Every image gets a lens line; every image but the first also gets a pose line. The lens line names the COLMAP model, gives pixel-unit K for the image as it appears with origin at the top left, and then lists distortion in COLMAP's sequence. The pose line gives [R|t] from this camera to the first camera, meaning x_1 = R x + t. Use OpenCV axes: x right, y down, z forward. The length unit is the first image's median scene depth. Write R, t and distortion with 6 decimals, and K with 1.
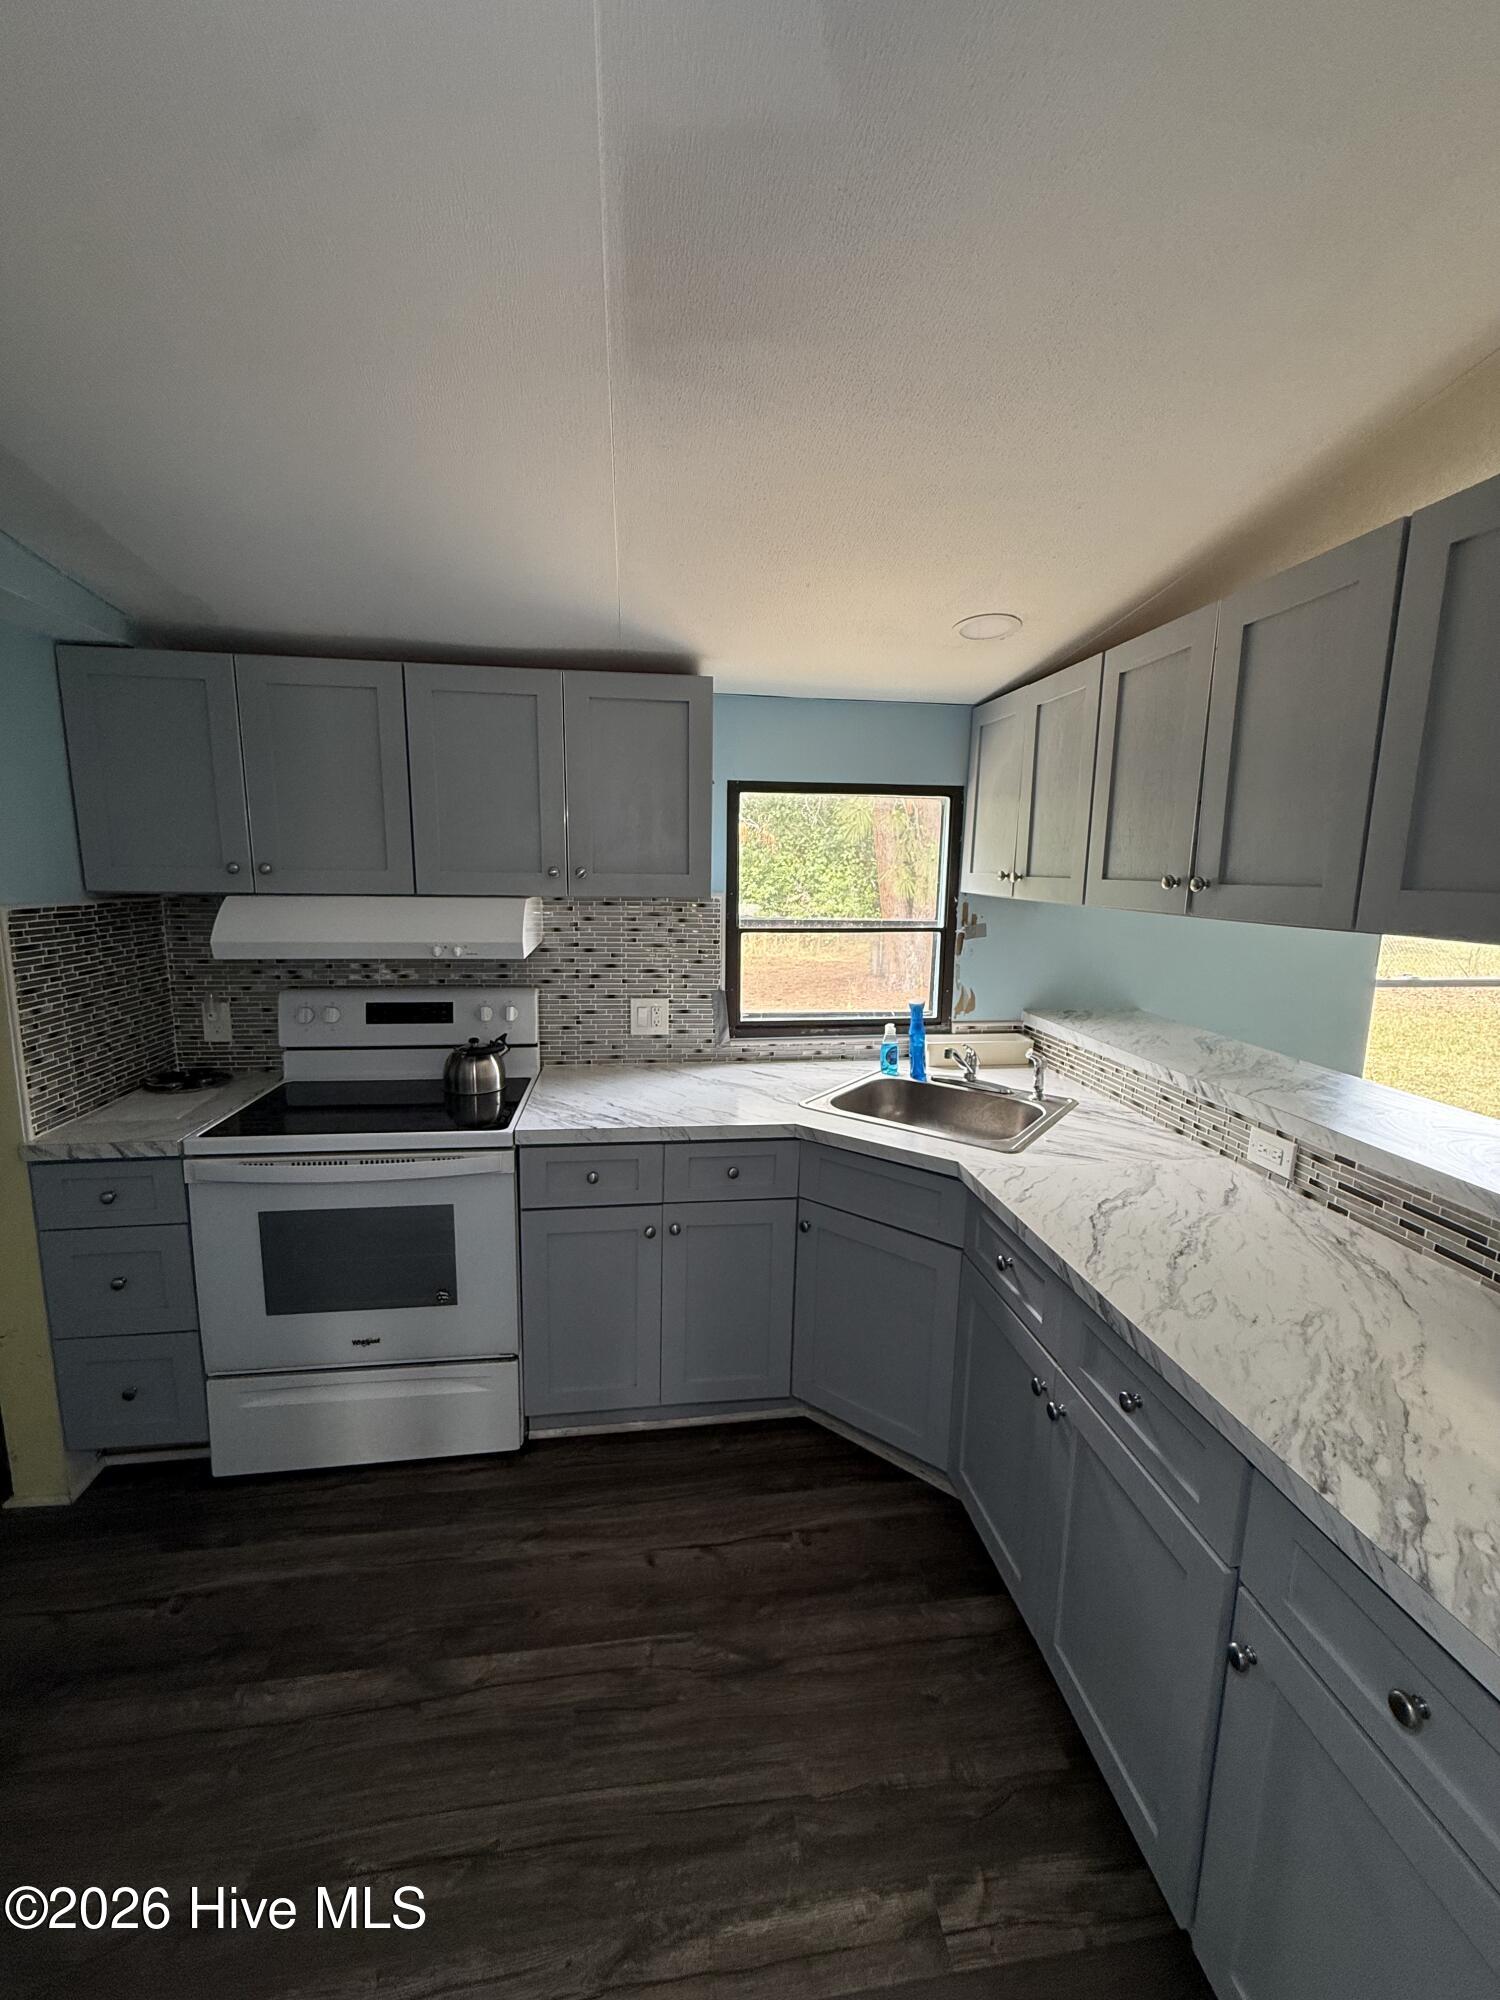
lens RADIAL K [[800.4, 0, 767.5], [0, 800.4, 996.9], [0, 0, 1]] dist [-0.000426, 0.000499]
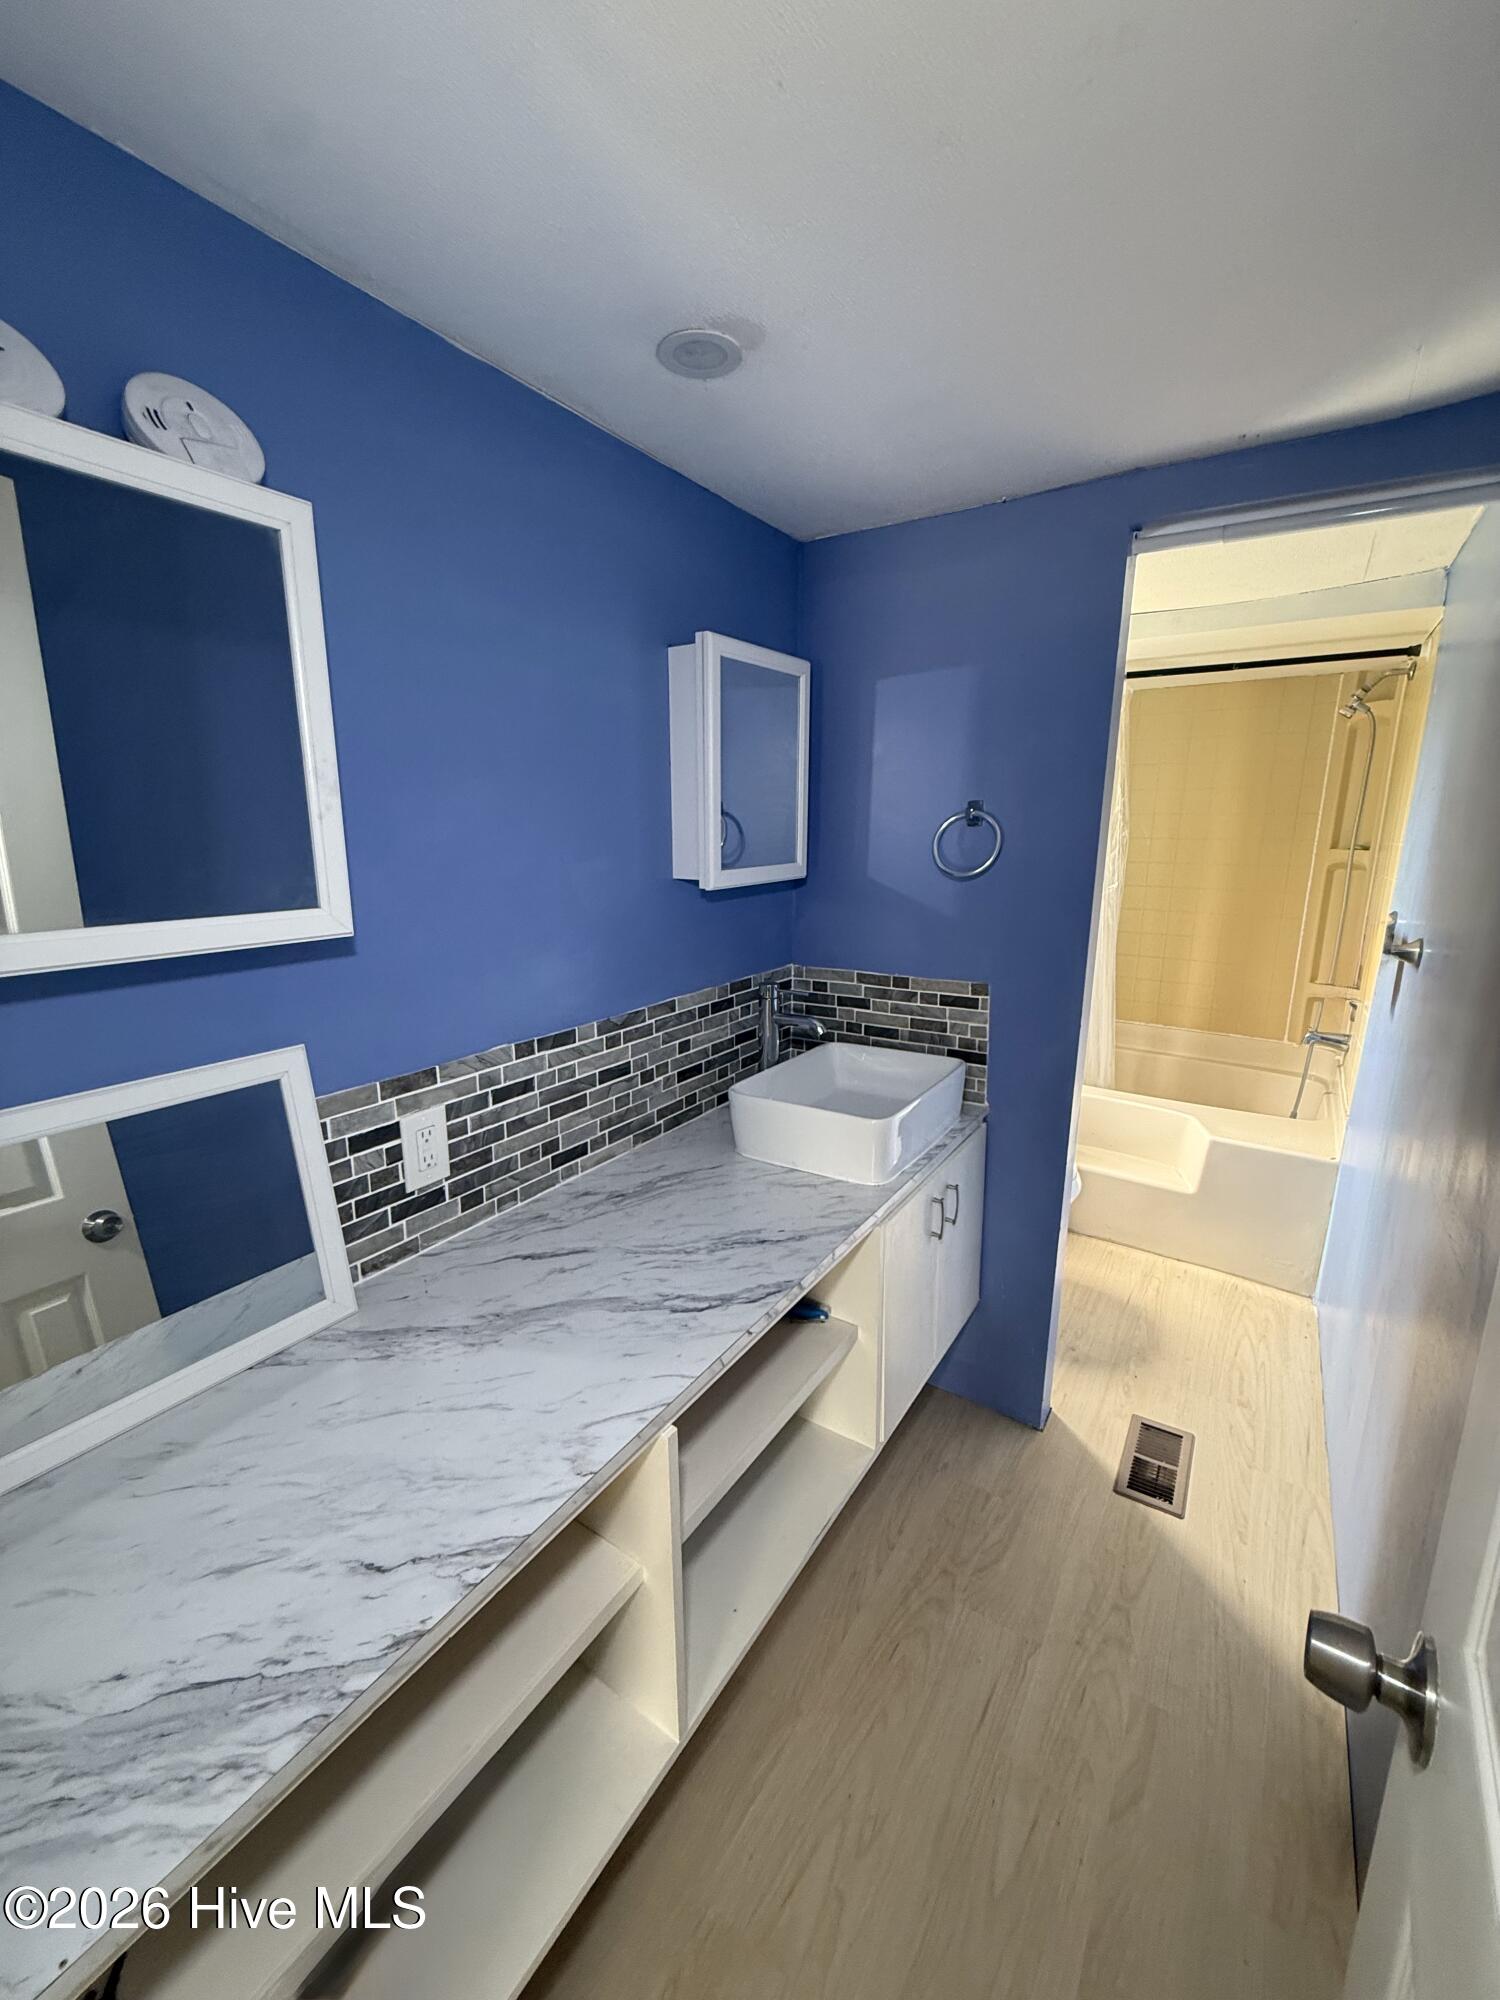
lens RADIAL K [[800.4, 0, 748.0], [0, 800.4, 1001.2], [0, 0, 1]] dist [-0.000426, 0.000499]
pose [[-0.741781, -0.147234, 0.654280, -0.040056], [0.107702, 0.936787, 0.332913, -0.239994], [-0.661937, 0.317416, -0.679033, 1.442010]]
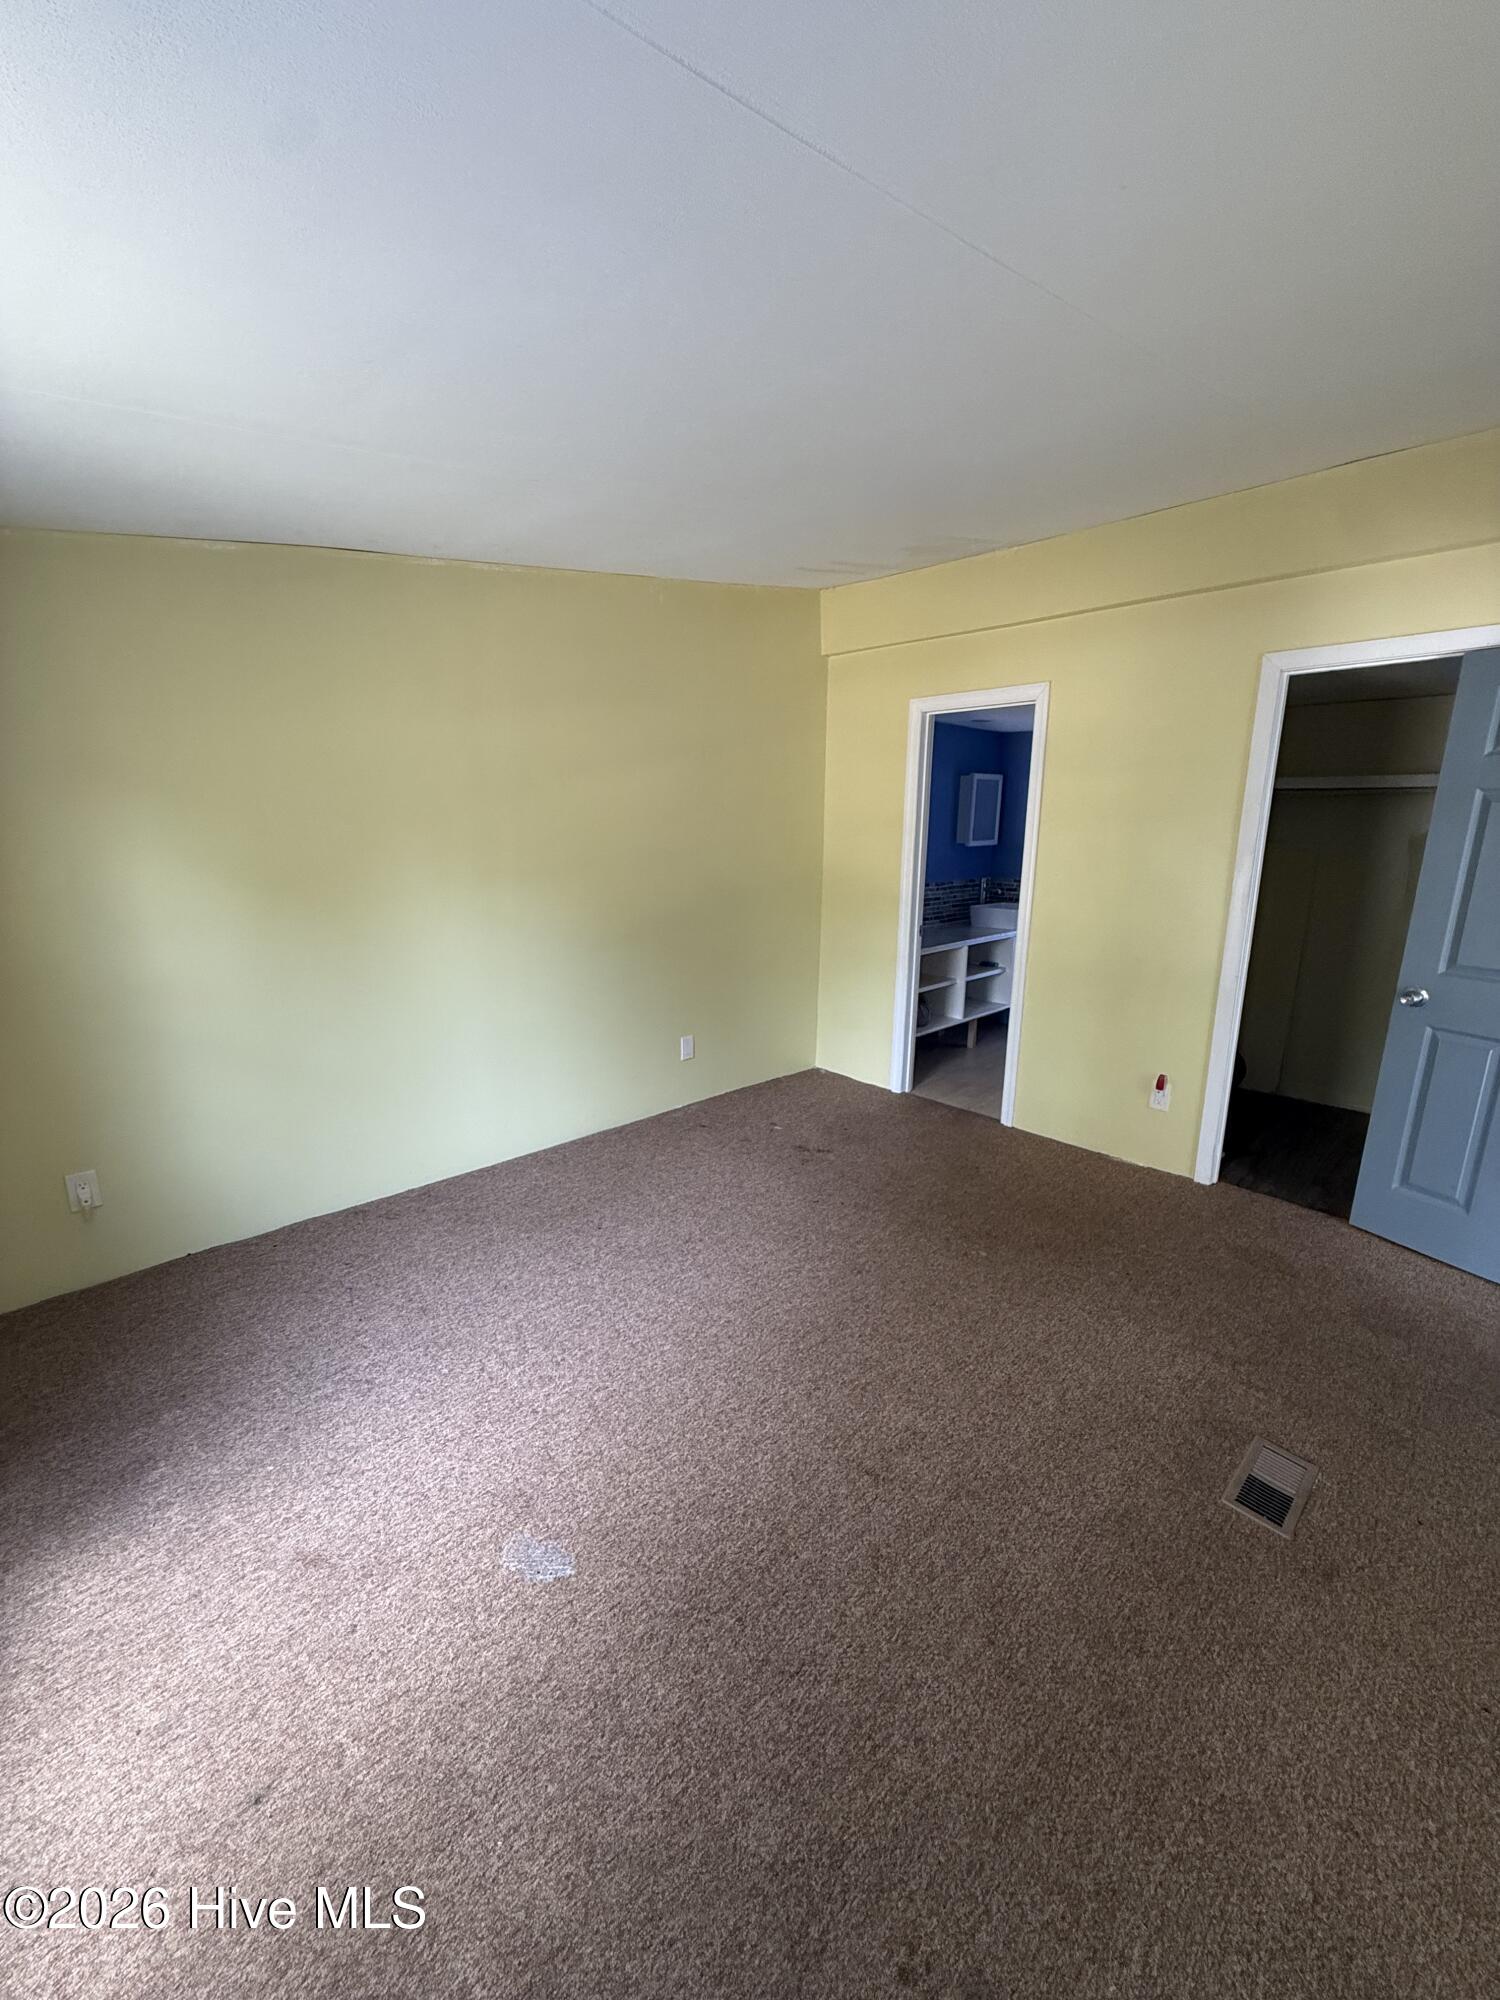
lens RADIAL K [[800.4, 0, 757.1], [0, 800.4, 1003.3], [0, 0, 1]] dist [-0.000426, 0.000499]
pose [[-0.591051, -0.192810, 0.783251, -1.727889], [0.117688, 0.940009, 0.320207, -0.644978], [-0.798002, 0.281438, -0.532902, 3.644179]]
